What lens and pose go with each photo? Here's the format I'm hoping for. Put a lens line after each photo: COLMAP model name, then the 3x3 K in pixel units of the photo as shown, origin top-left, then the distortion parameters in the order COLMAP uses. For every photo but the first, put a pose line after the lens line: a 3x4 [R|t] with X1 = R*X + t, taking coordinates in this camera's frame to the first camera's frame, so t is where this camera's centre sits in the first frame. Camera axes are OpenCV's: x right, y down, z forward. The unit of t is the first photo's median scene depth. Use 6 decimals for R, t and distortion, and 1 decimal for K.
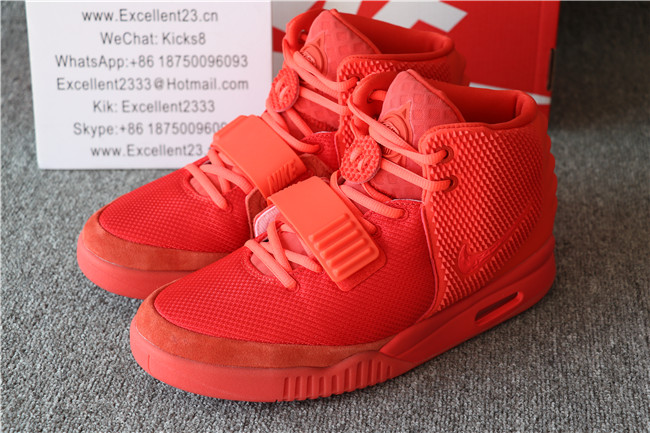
lens RADIAL K [[1416.1, 0, 325.5], [0, 1416.1, 218.3], [0, 0, 1]] dist [0.260377, 0.000000]
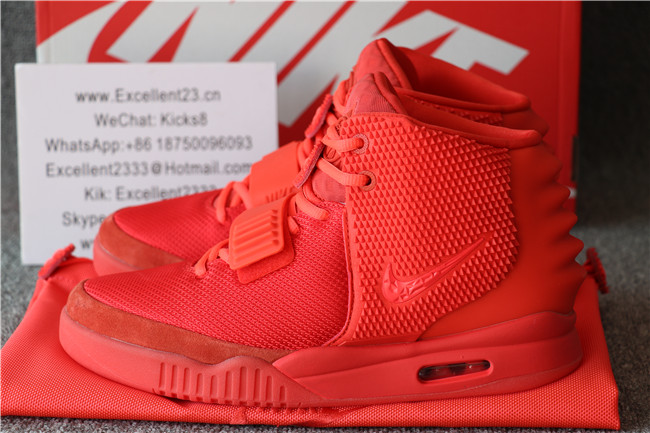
lens RADIAL K [[1701.9, 0, 324.1], [0, 1701.9, 217.2], [0, 0, 1]] dist [0.395469, 0.000000]
pose [[0.999037, -0.019962, 0.039064, -0.052684], [0.029655, 0.963509, -0.266029, 0.238736], [-0.032328, 0.266931, 0.963173, -0.068454]]
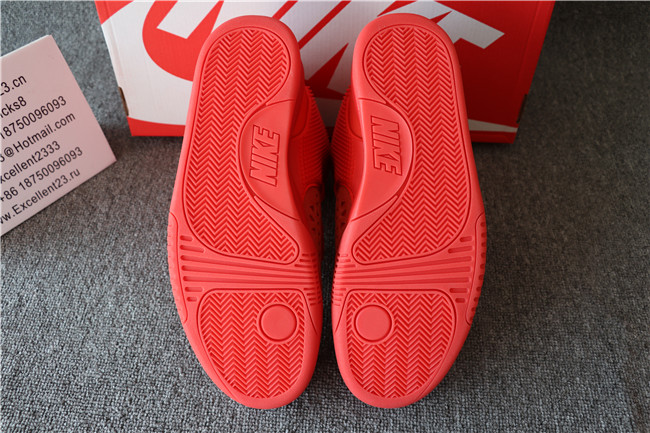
lens RADIAL K [[572.2, 0, 323.1], [0, 572.2, 211.3], [0, 0, 1]] dist [-0.155076, 0.117530]
pose [[0.998338, -0.046998, 0.033359, -0.037996], [0.030596, 0.922702, 0.384298, -0.226857], [-0.048841, -0.382639, 0.922606, 0.553617]]
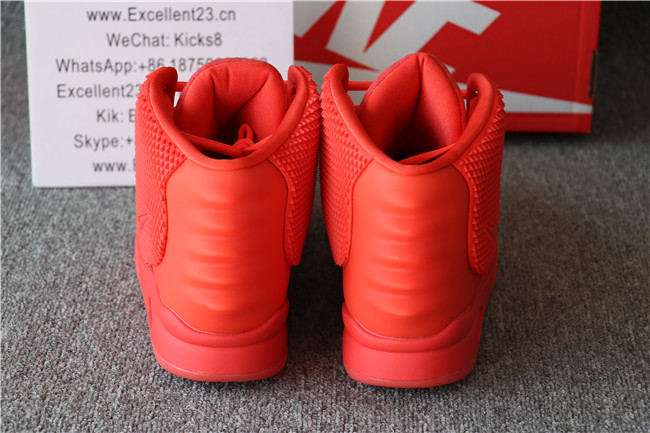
lens RADIAL K [[2054.7, 0, 323.8], [0, 2054.7, 217.8], [0, 0, 1]] dist [0.573086, 0.000000]
pose [[0.995871, -0.015899, 0.089373, -0.139911], [0.025410, 0.994008, -0.106315, 0.129848], [-0.087148, 0.108148, 0.990308, -0.302992]]
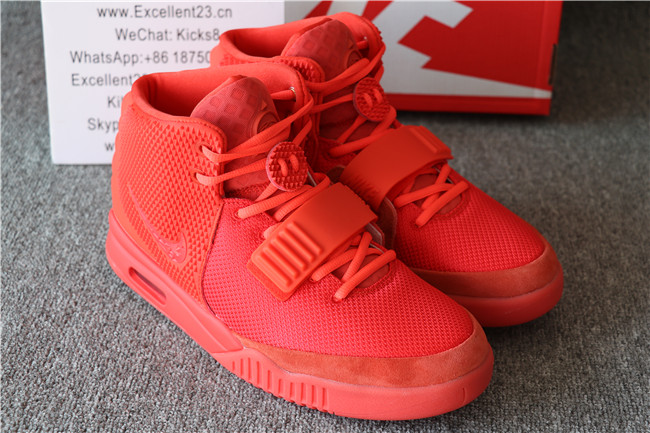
lens RADIAL K [[1349.0, 0, 328.1], [0, 1349.0, 219.5], [0, 0, 1]] dist [0.221039, 0.000000]
pose [[0.998209, -0.006755, 0.059433, -0.065782], [0.005531, 0.999770, 0.020733, -0.014624], [-0.059560, -0.020367, 0.998017, 0.032162]]
